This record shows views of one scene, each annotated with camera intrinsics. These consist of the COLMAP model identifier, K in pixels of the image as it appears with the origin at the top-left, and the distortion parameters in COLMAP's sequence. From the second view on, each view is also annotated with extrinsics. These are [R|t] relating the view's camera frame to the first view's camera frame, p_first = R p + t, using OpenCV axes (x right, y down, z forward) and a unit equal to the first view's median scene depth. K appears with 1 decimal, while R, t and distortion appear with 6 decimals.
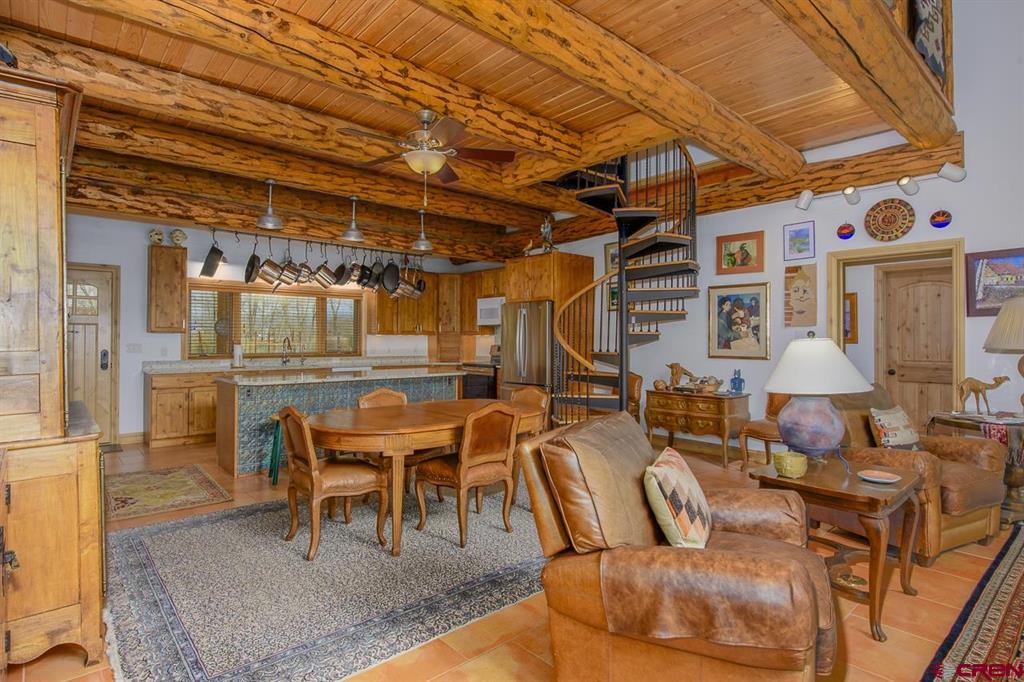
lens RADIAL K [[535.1, 0, 514.4], [0, 535.1, 333.5], [0, 0, 1]] dist [-0.002487, -0.002712]
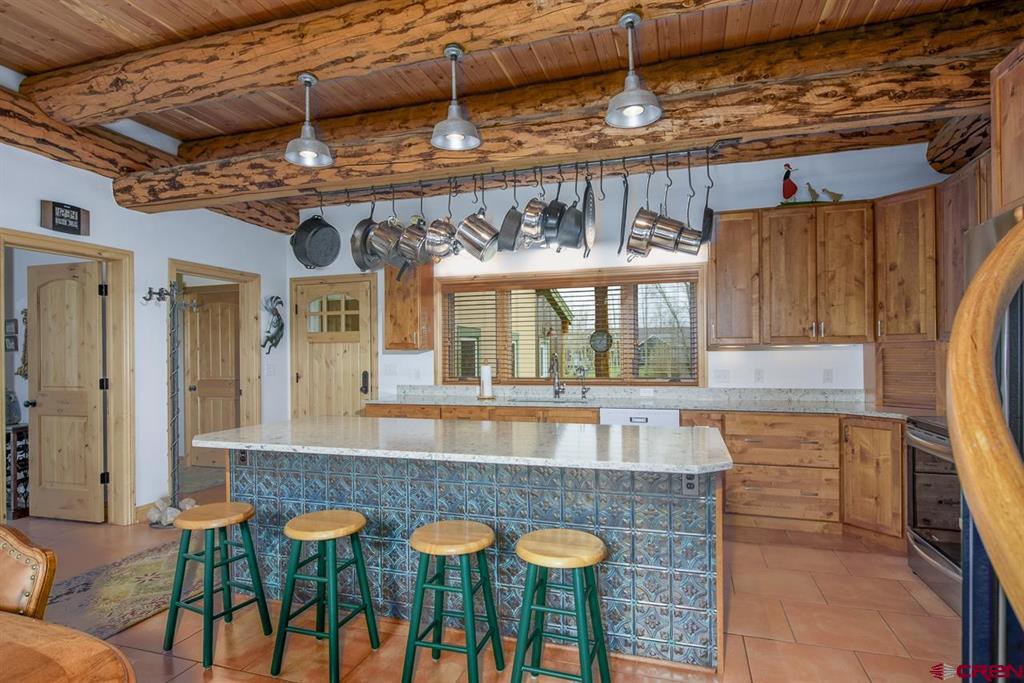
lens RADIAL K [[535.1, 0, 515.7], [0, 535.1, 348.0], [0, 0, 1]] dist [-0.002487, -0.002712]
pose [[0.508785, -0.019502, -0.860673, 0.162958], [0.020407, 0.999736, -0.010590, 0.010952], [0.860652, -0.012175, 0.509048, 1.098316]]
